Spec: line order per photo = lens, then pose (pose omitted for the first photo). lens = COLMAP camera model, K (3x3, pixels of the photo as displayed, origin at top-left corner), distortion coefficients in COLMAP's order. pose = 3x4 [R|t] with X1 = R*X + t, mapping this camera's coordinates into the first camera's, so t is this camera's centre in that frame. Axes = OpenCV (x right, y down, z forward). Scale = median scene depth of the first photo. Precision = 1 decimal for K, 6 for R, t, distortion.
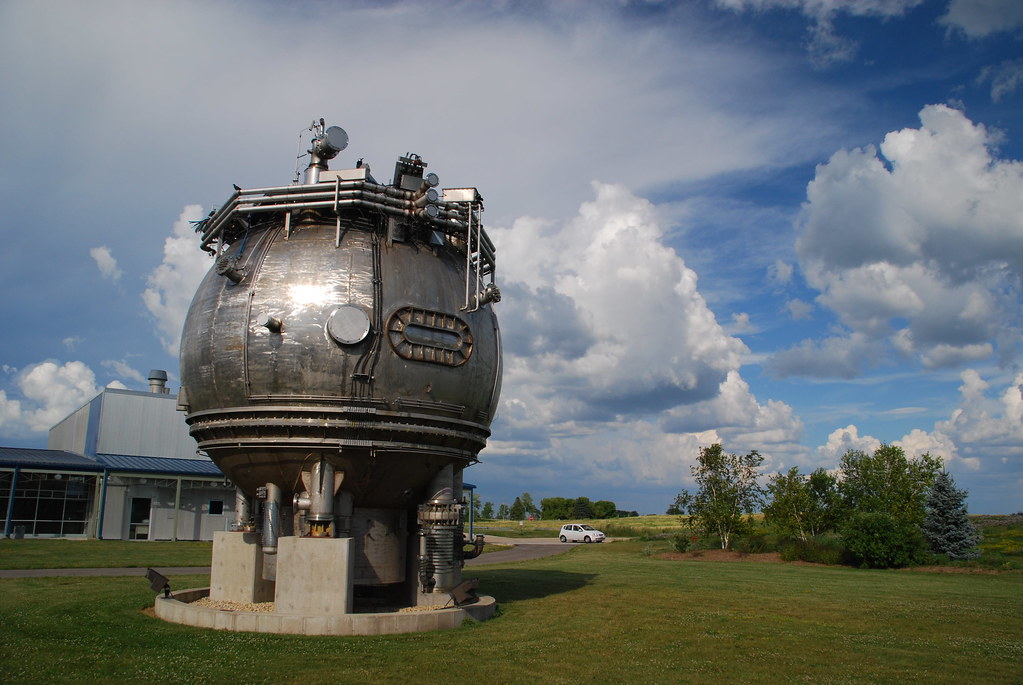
lens RADIAL K [[812.0, 0, 512.0], [0, 812.0, 347.9], [0, 0, 1]] dist [-0.179207, 0.175291]
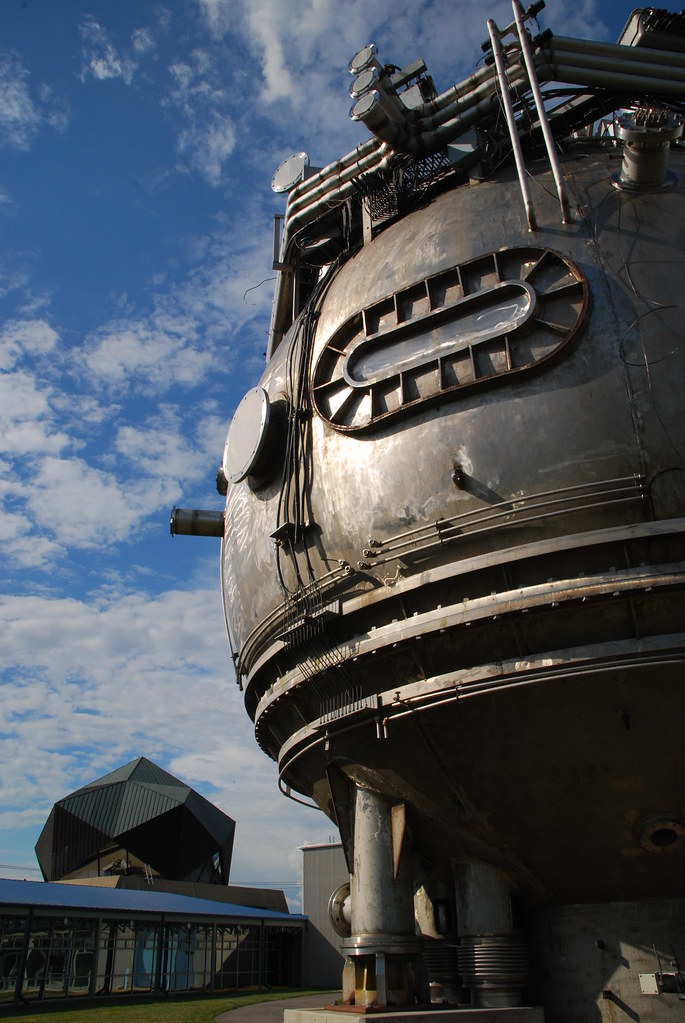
lens RADIAL K [[811.7, 0, 366.1], [0, 811.7, 507.0], [0, 0, 1]] dist [-0.082146, 0.006190]
pose [[0.342491, -0.485066, -0.804618, 0.124924], [0.229838, 0.873649, -0.428849, 0.178799], [0.910974, -0.038055, 0.410704, 0.806811]]
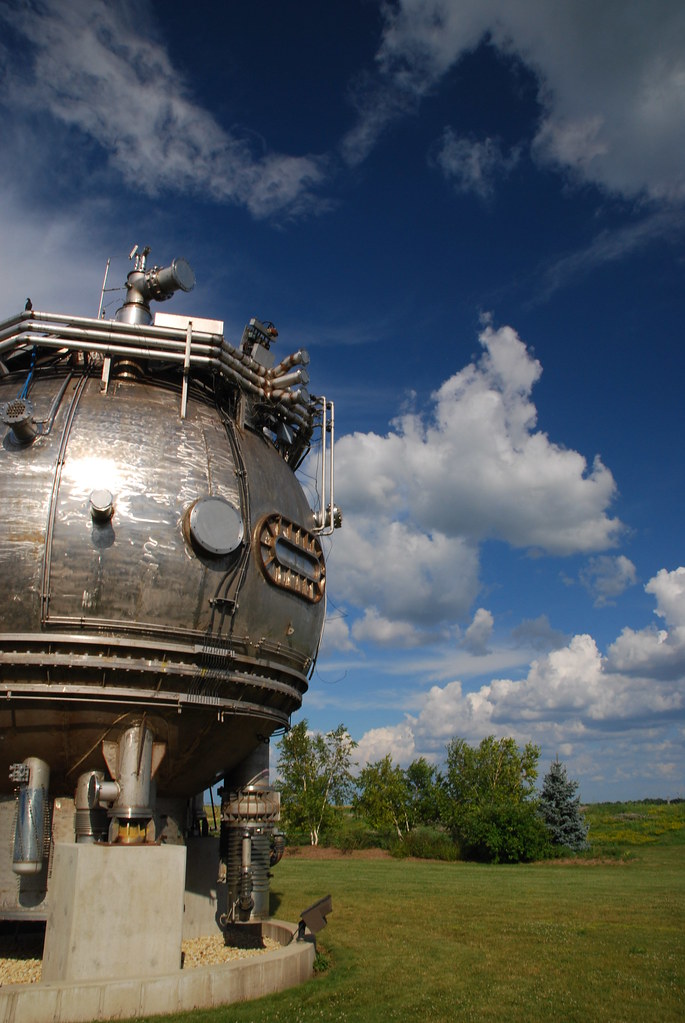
lens RADIAL K [[829.9, 0, 340.5], [0, 829.9, 516.2], [0, 0, 1]] dist [-0.171739, 0.193297]
pose [[0.905931, 0.132296, 0.402226, -0.358745], [-0.075740, 0.985247, -0.153468, 0.058098], [-0.416595, 0.108567, 0.902586, 0.288440]]
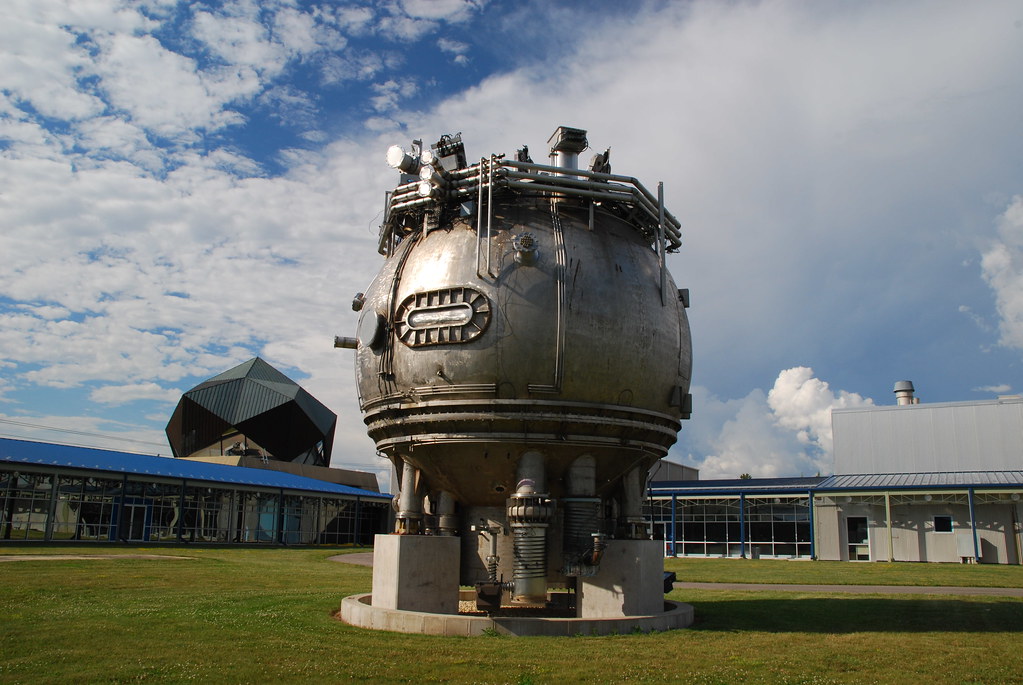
lens RADIAL K [[812.0, 0, 512.0], [0, 812.0, 347.9], [0, 0, 1]] dist [-0.179207, 0.175291]
pose [[0.414900, -0.208420, -0.885674, 0.730691], [0.175415, 0.973472, -0.146906, 0.166647], [0.892797, -0.094409, 0.440454, 0.640654]]
